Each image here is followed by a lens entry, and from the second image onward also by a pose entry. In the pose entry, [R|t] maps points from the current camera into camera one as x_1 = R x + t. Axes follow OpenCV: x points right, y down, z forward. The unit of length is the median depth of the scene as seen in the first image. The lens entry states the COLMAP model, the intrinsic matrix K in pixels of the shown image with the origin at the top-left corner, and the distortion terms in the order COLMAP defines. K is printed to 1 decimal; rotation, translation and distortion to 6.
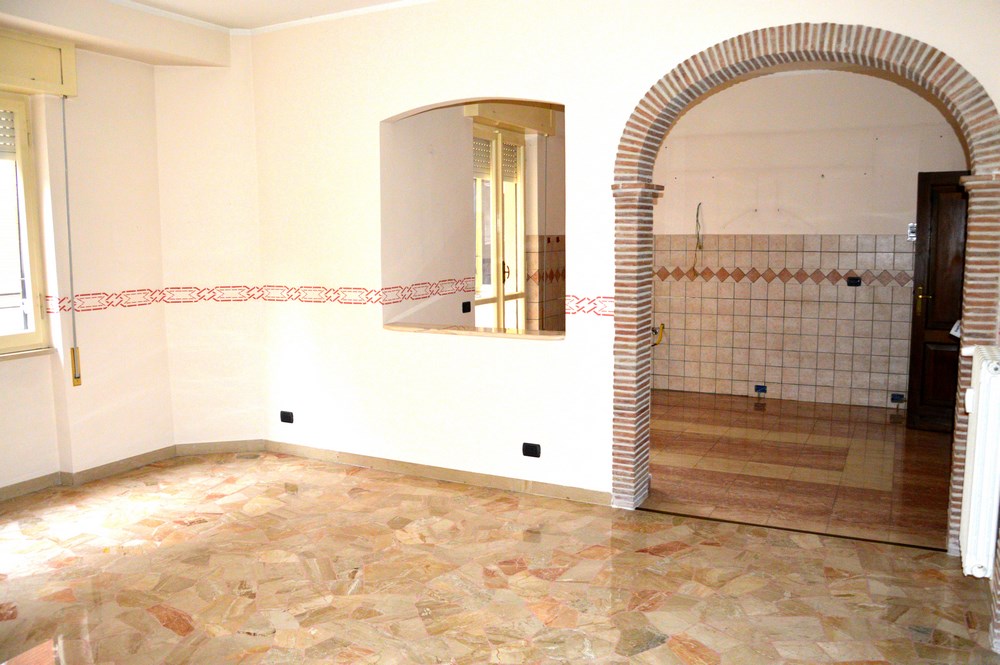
lens RADIAL K [[778.9, 0, 500.0], [0, 778.9, 332.5], [0, 0, 1]] dist [-0.094766, 0.005634]
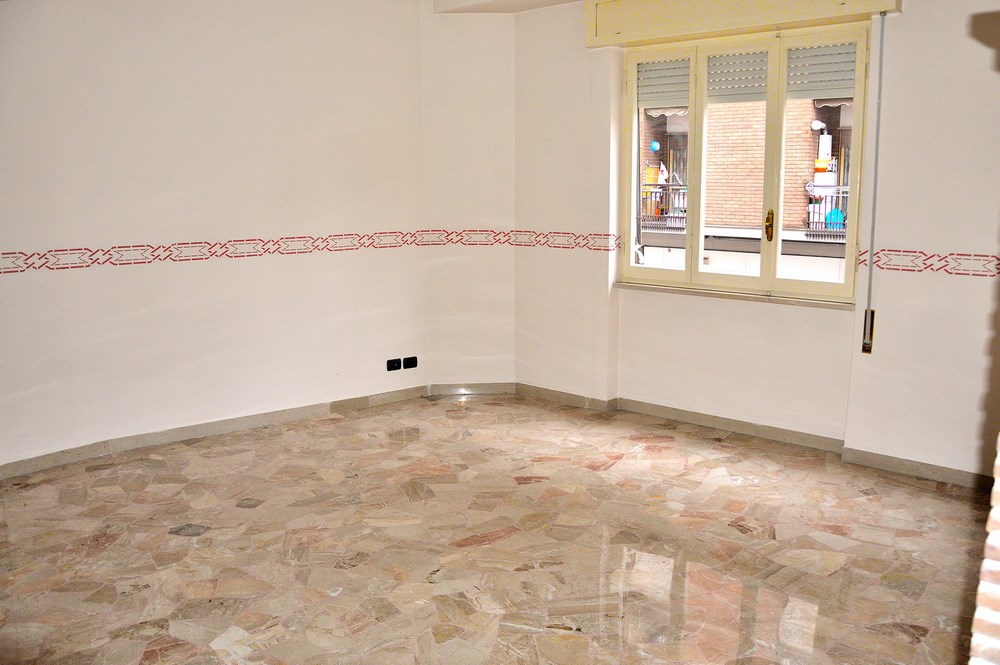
lens RADIAL K [[778.9, 0, 500.0], [0, 778.9, 332.5], [0, 0, 1]] dist [-0.094766, 0.005634]
pose [[-0.206073, 0.191521, -0.959611, 0.415983], [-0.117343, 0.968746, 0.218544, -0.109065], [0.971475, 0.157640, -0.177159, 0.855579]]
